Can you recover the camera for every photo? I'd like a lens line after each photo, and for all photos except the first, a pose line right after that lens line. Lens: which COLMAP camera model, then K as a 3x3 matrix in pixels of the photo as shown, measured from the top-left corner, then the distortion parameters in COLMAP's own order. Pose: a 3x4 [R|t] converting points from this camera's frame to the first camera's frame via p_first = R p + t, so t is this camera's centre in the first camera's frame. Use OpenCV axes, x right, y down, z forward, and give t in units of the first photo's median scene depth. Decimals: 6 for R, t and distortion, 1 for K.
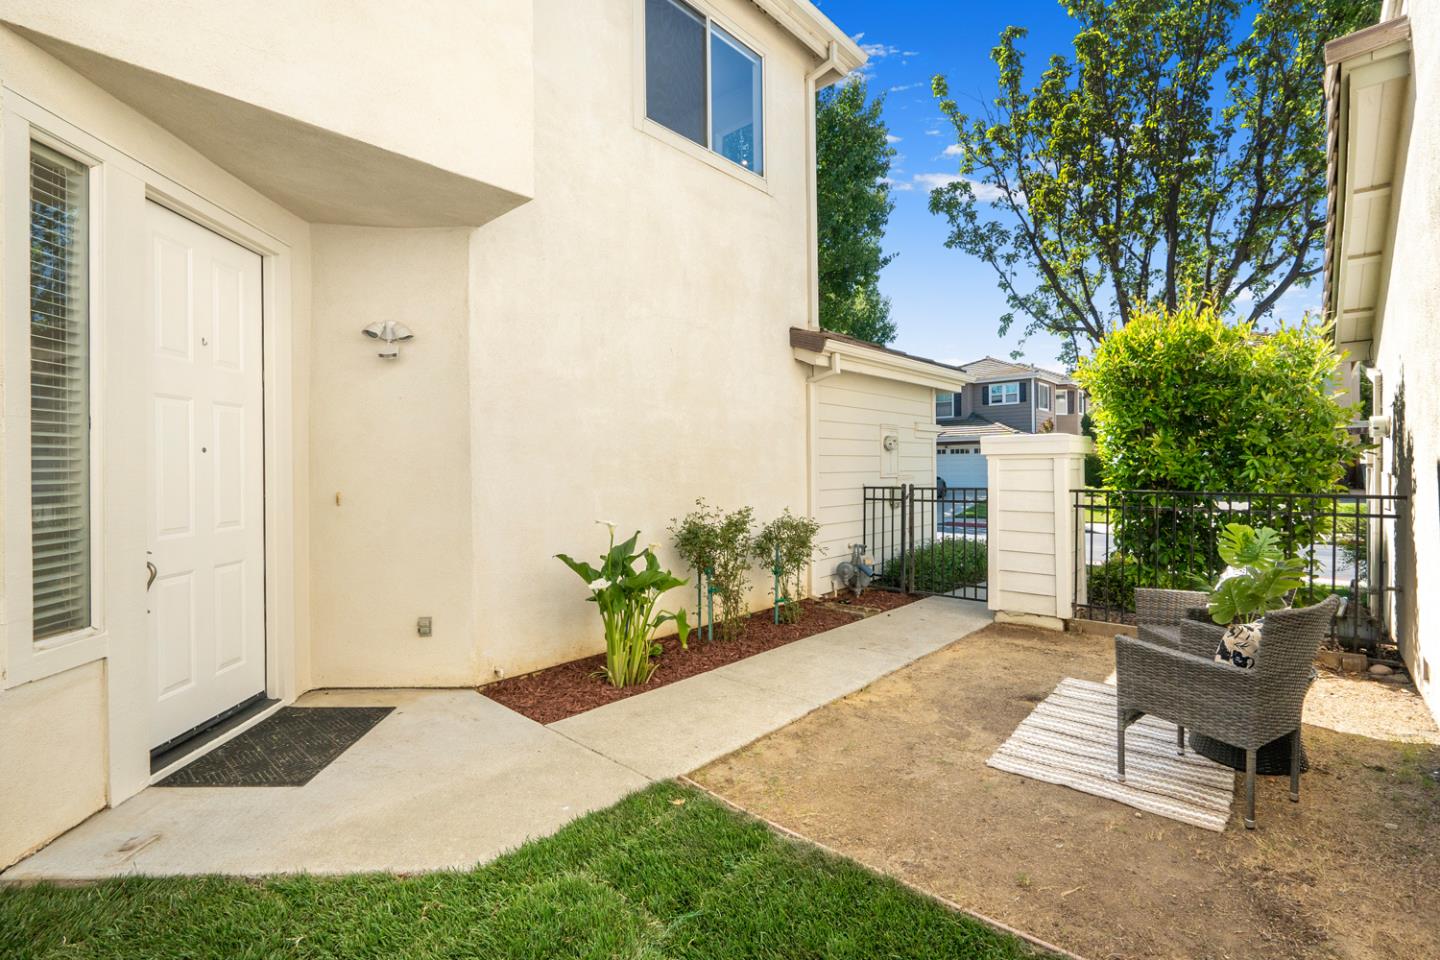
lens RADIAL K [[655.5, 0, 719.2], [0, 655.5, 469.0], [0, 0, 1]] dist [-0.003535, -0.000165]
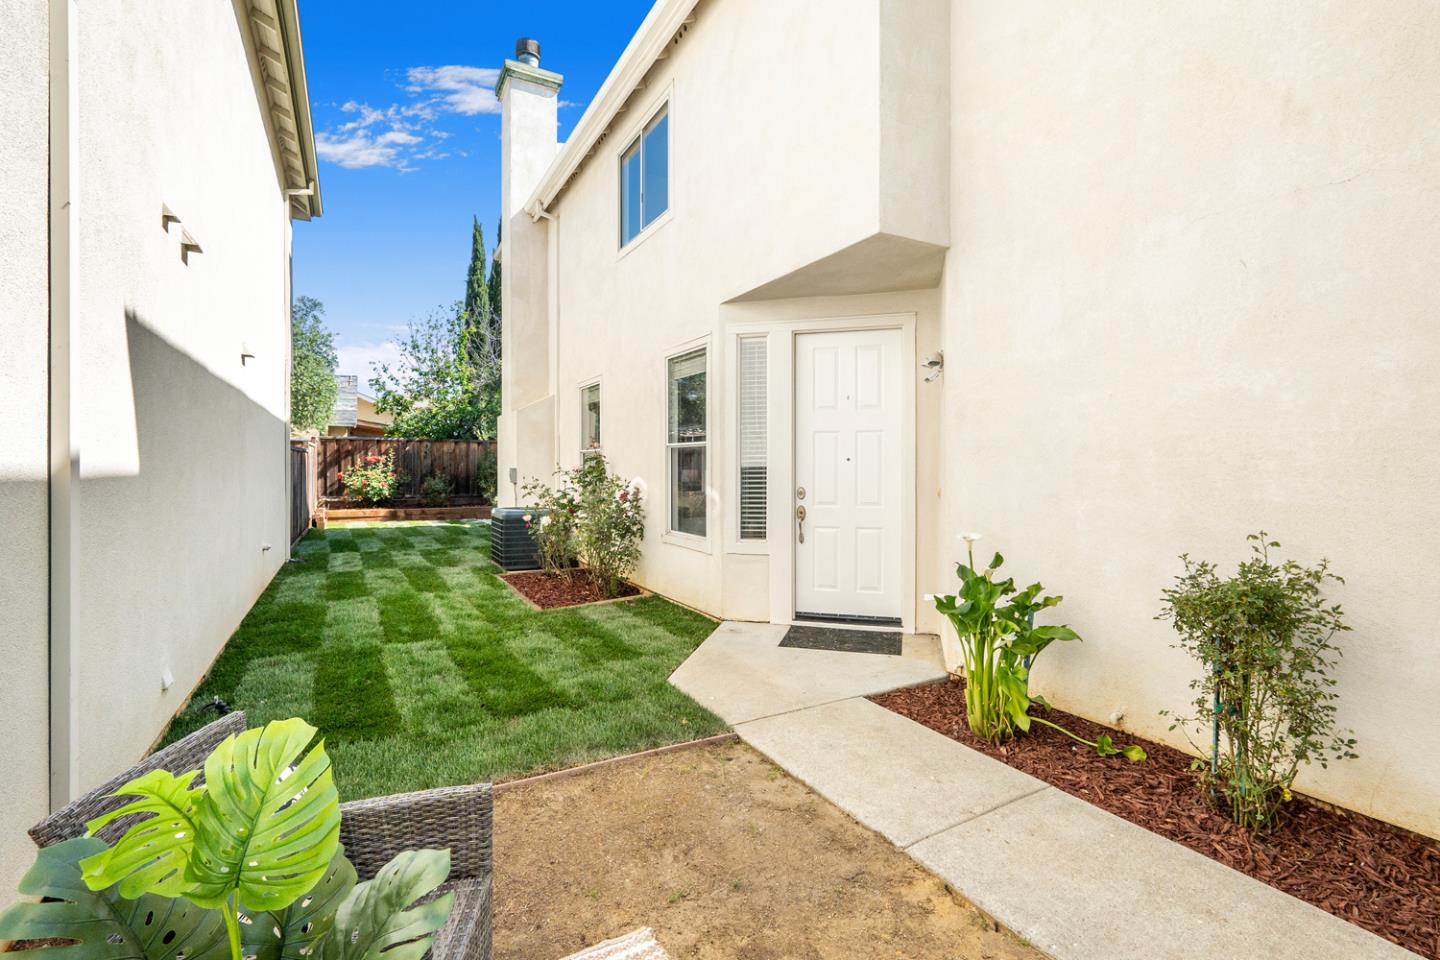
lens RADIAL K [[655.5, 0, 728.8], [0, 655.5, 476.4], [0, 0, 1]] dist [-0.009016, 0.000025]
pose [[-0.315484, 0.015790, -0.948799, 0.942596], [-0.002633, 0.999843, 0.017515, -0.014210], [0.948927, 0.008024, -0.315393, 1.211423]]
